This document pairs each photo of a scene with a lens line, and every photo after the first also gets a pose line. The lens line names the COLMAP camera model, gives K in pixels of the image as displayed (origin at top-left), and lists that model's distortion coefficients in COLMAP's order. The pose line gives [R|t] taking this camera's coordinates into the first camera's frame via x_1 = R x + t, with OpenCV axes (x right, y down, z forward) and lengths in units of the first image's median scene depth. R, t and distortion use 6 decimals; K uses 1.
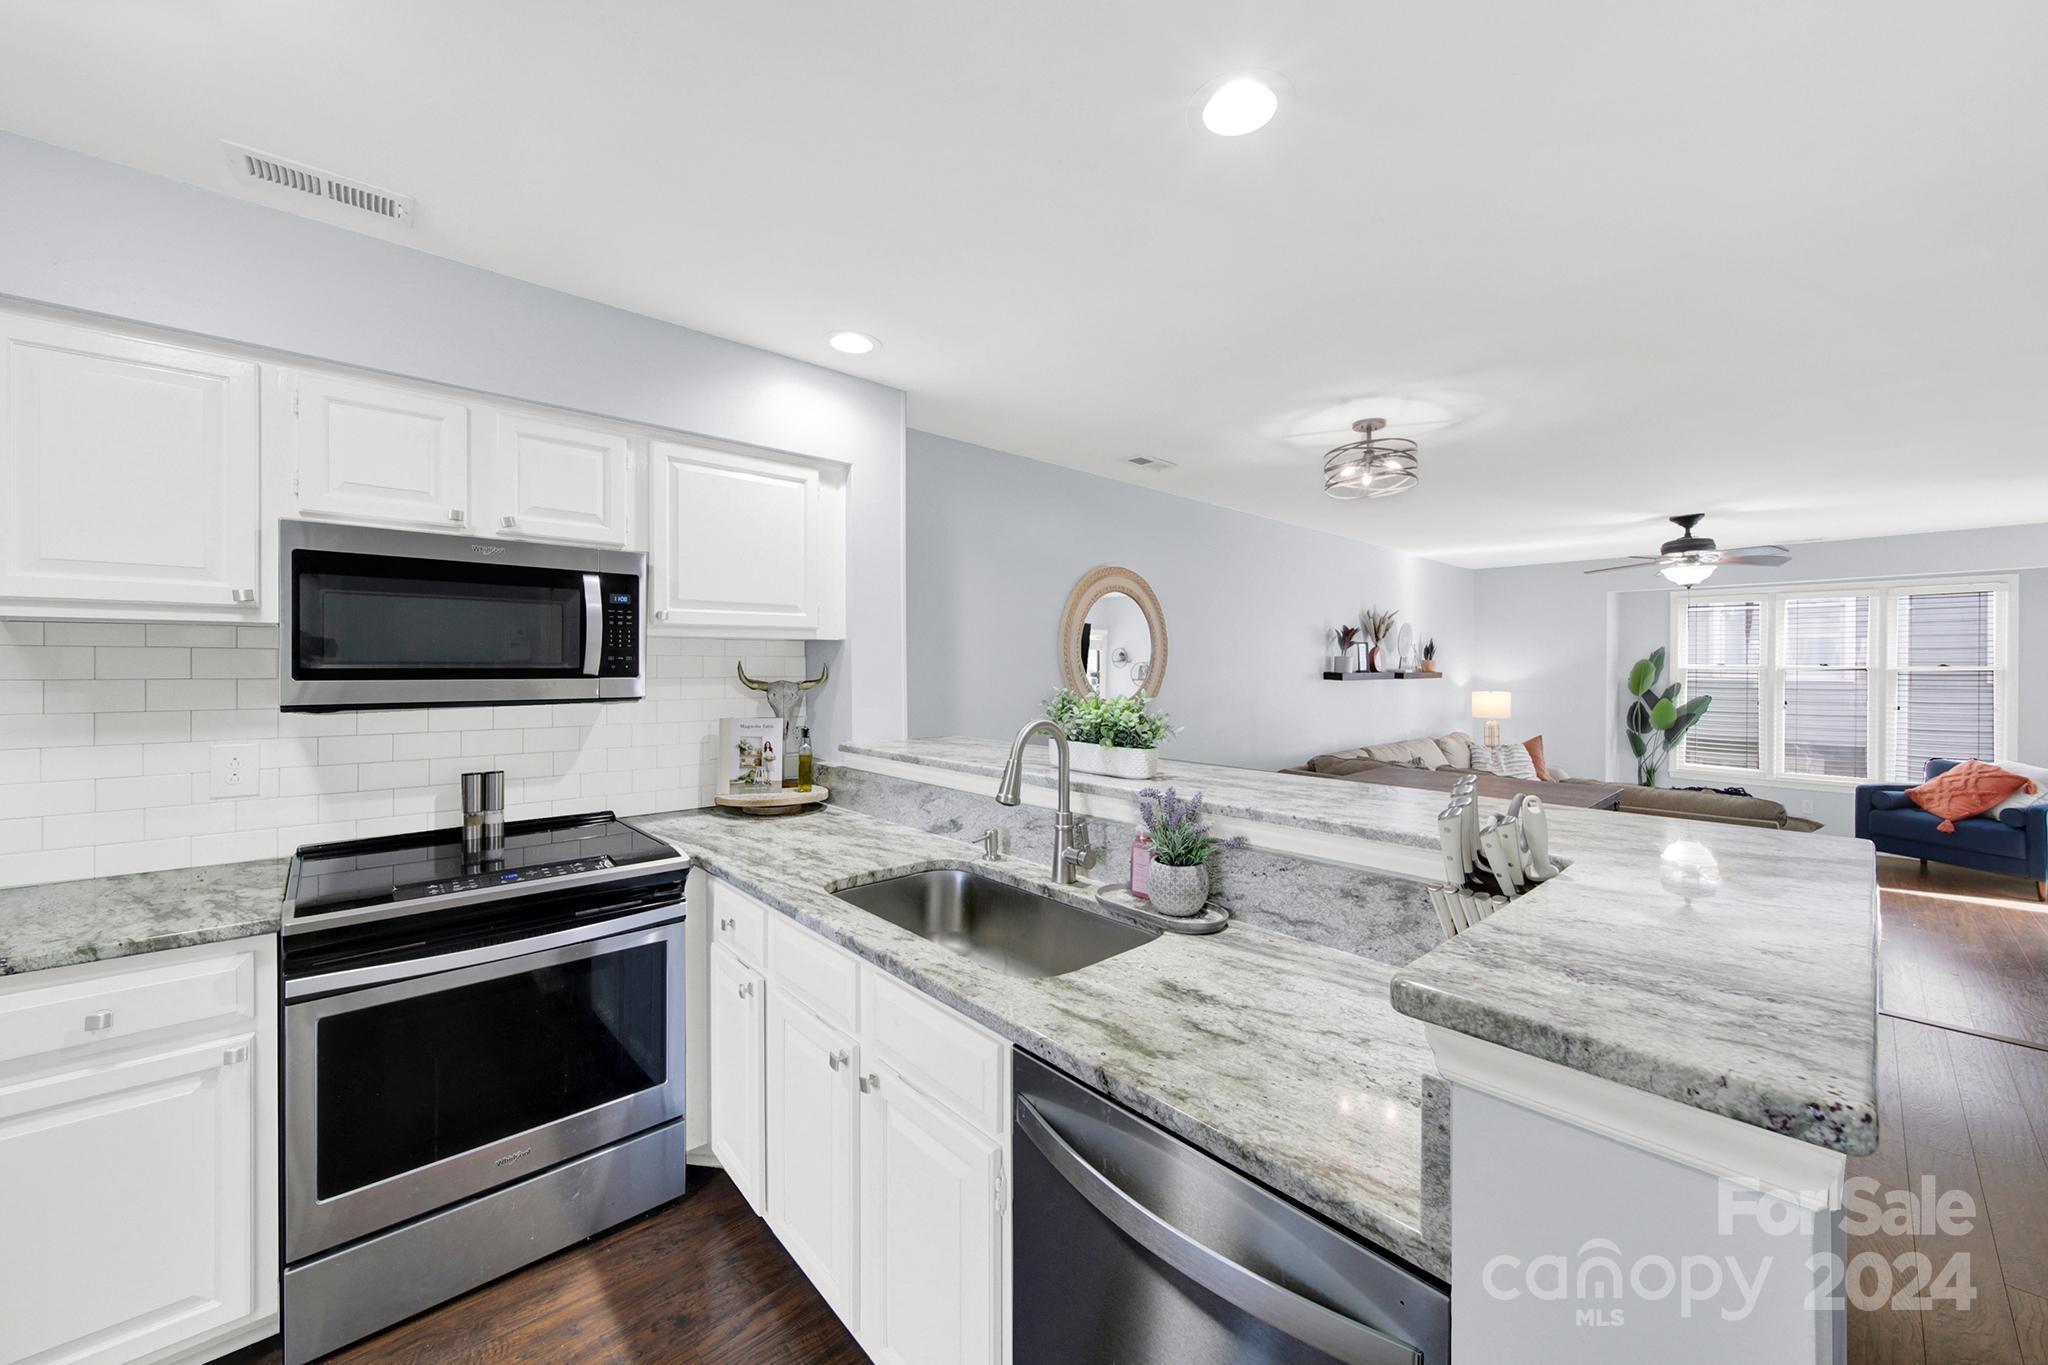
lens RADIAL K [[760.5, 0, 1019.6], [0, 760.5, 668.8], [0, 0, 1]] dist [0.008552, -0.003057]
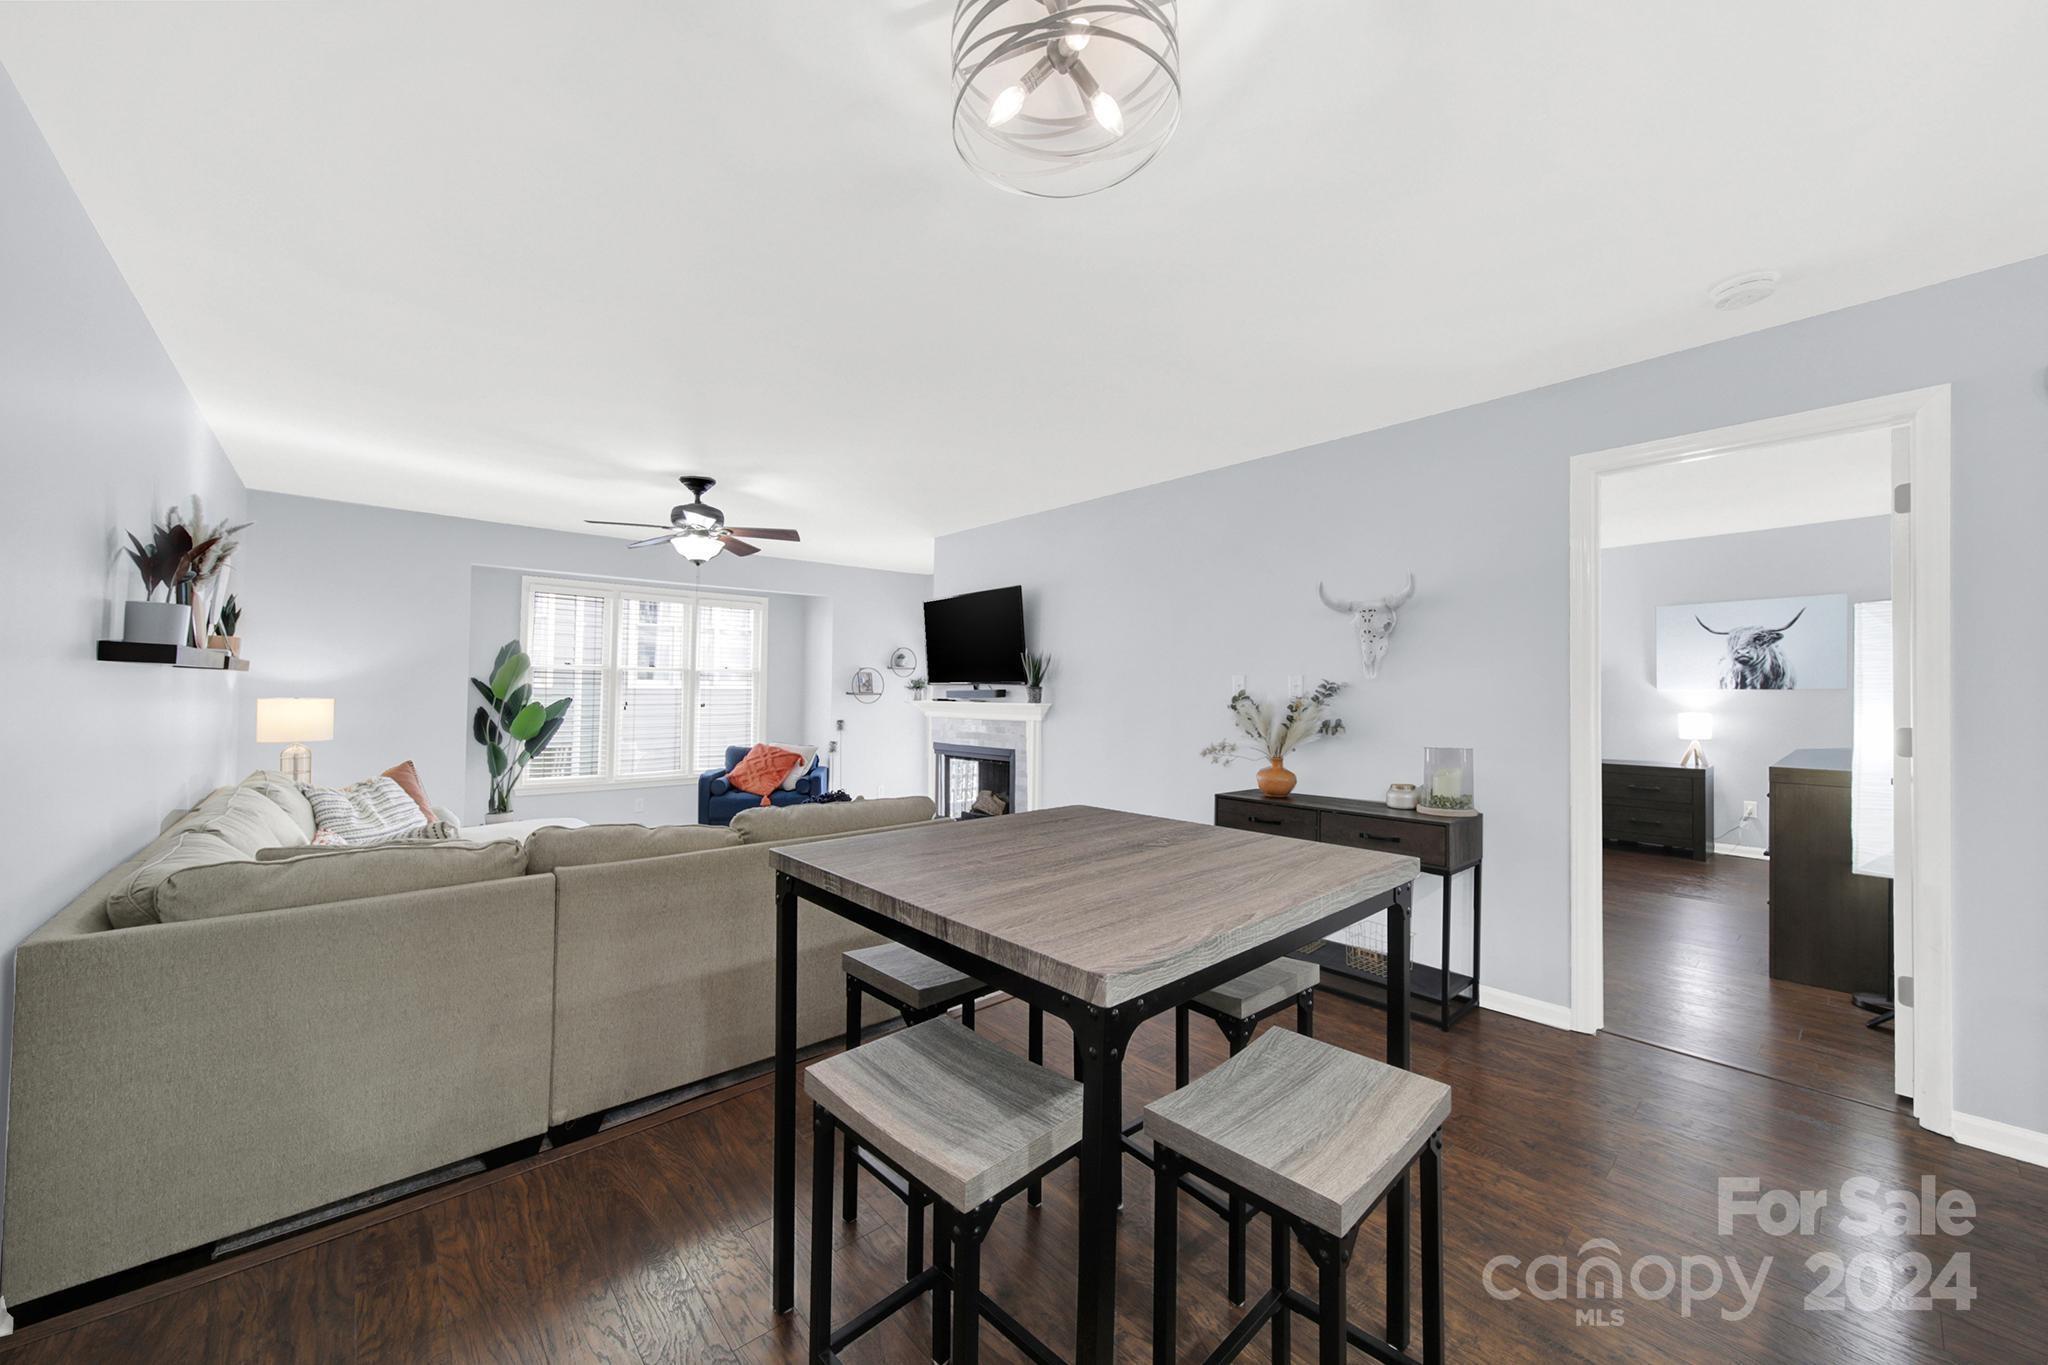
lens RADIAL K [[742.6, 0, 1023.8], [0, 742.6, 673.4], [0, 0, 1]] dist [-0.007774, -0.000140]
pose [[0.005565, 0.018660, 0.999810, 0.059408], [-0.003602, 0.999820, -0.018640, 0.029040], [-0.999978, -0.003498, 0.005631, 0.635170]]
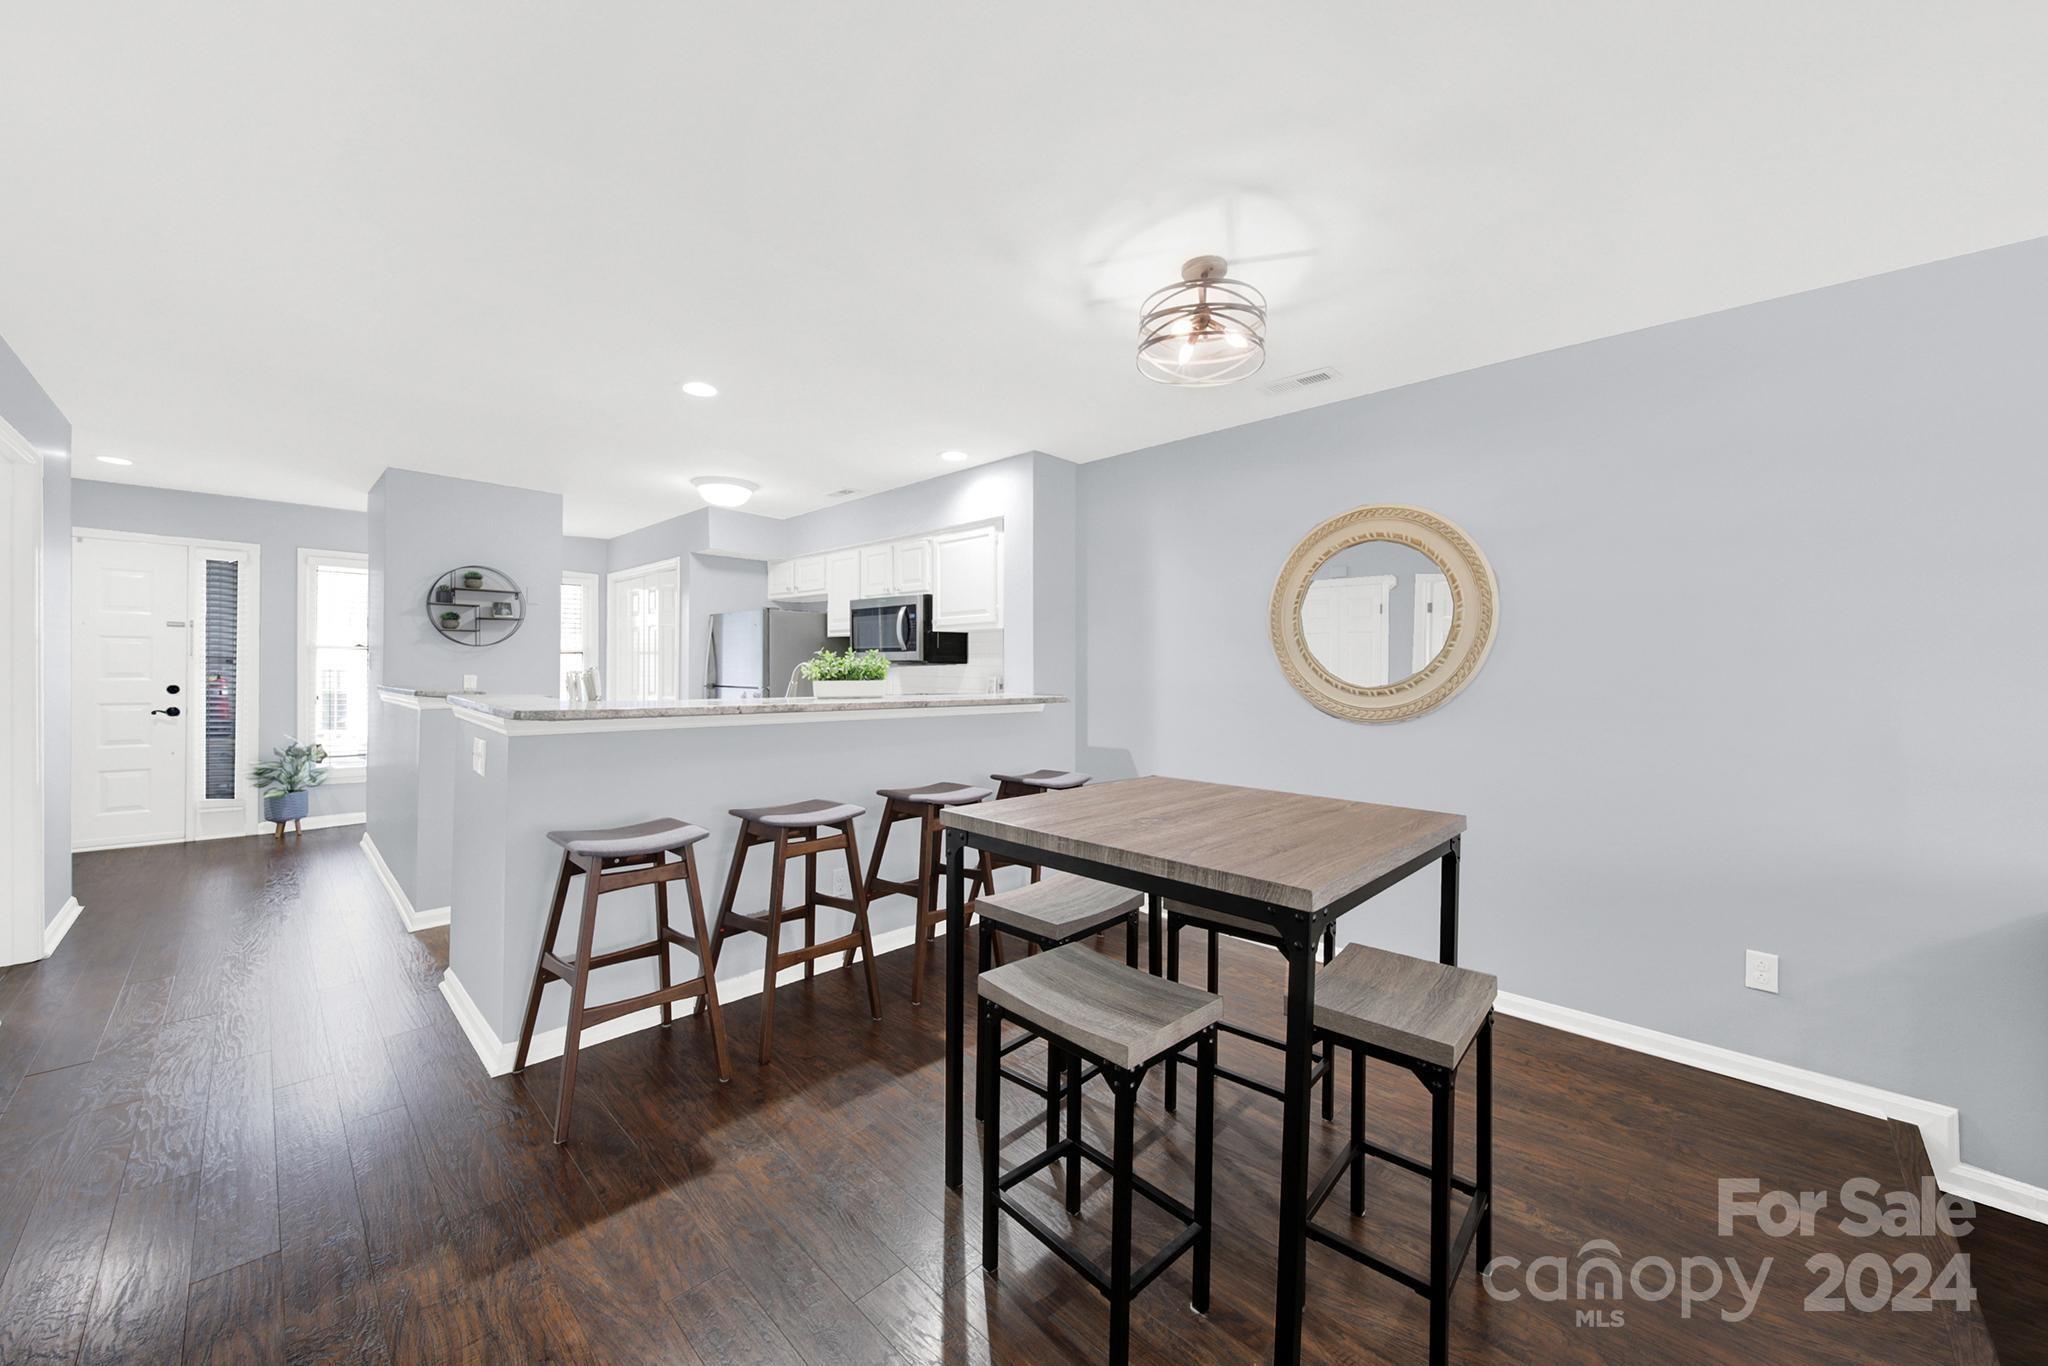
lens RADIAL K [[760.5, 0, 1019.6], [0, 760.5, 669.3], [0, 0, 1]] dist [0.008552, -0.003057]
pose [[0.050506, -0.001552, -0.998723, 0.720982], [-0.013823, 0.999902, -0.002253, 0.027225], [0.998628, 0.013919, 0.050480, 0.512730]]
